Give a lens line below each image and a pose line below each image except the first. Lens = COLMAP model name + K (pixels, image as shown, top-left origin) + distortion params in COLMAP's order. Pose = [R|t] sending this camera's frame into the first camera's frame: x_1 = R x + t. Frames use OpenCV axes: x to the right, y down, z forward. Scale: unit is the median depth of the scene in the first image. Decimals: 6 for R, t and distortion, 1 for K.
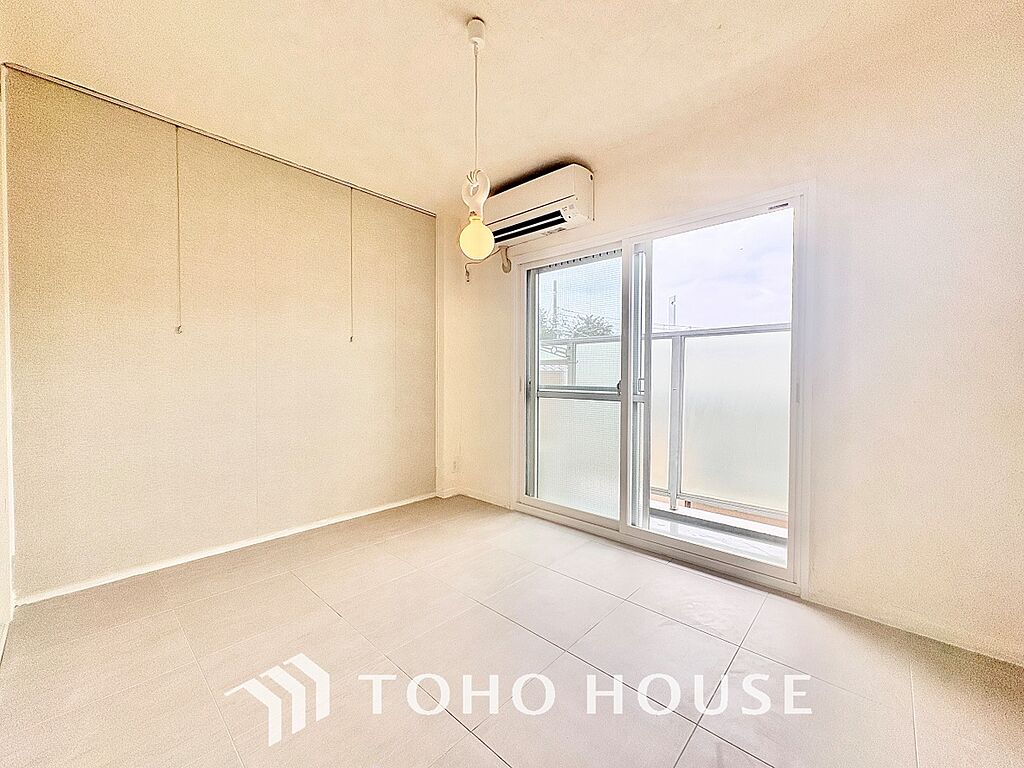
lens RADIAL K [[409.7, 0, 515.0], [0, 409.7, 380.3], [0, 0, 1]] dist [-0.000228, -0.000085]
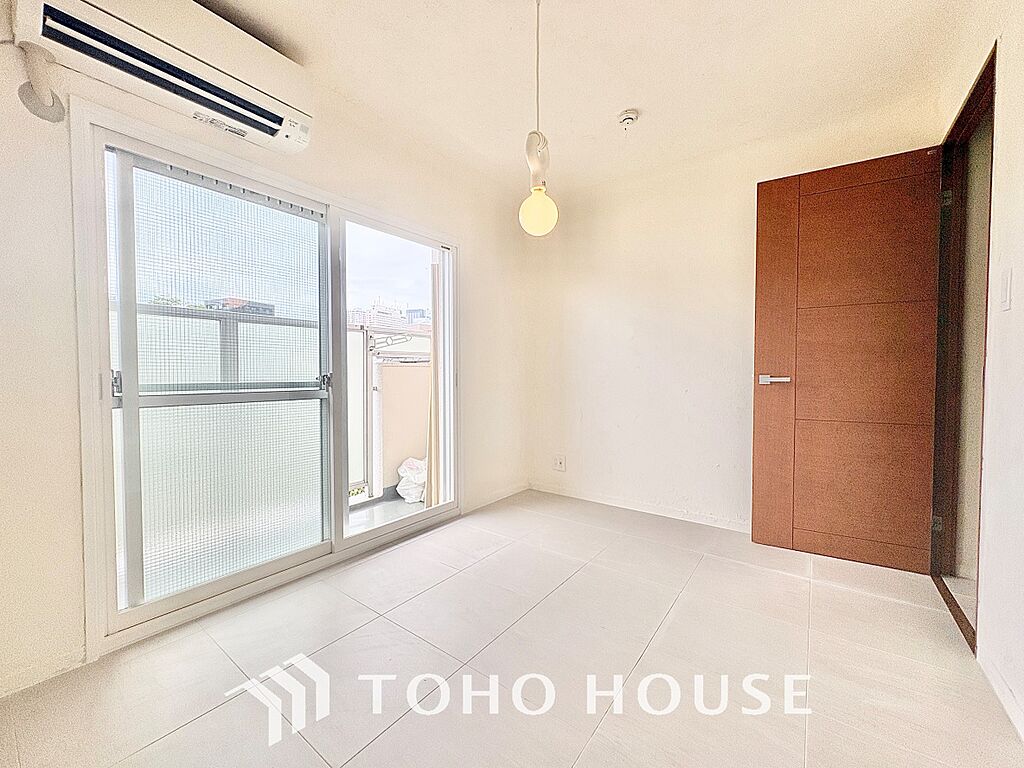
lens RADIAL K [[409.7, 0, 516.7], [0, 409.7, 382.8], [0, 0, 1]] dist [-0.000228, -0.000085]
pose [[-0.107323, -0.024206, 0.993929, -0.615130], [0.017433, 0.999504, 0.026225, 0.005008], [-0.994071, 0.020142, -0.106848, 0.711589]]
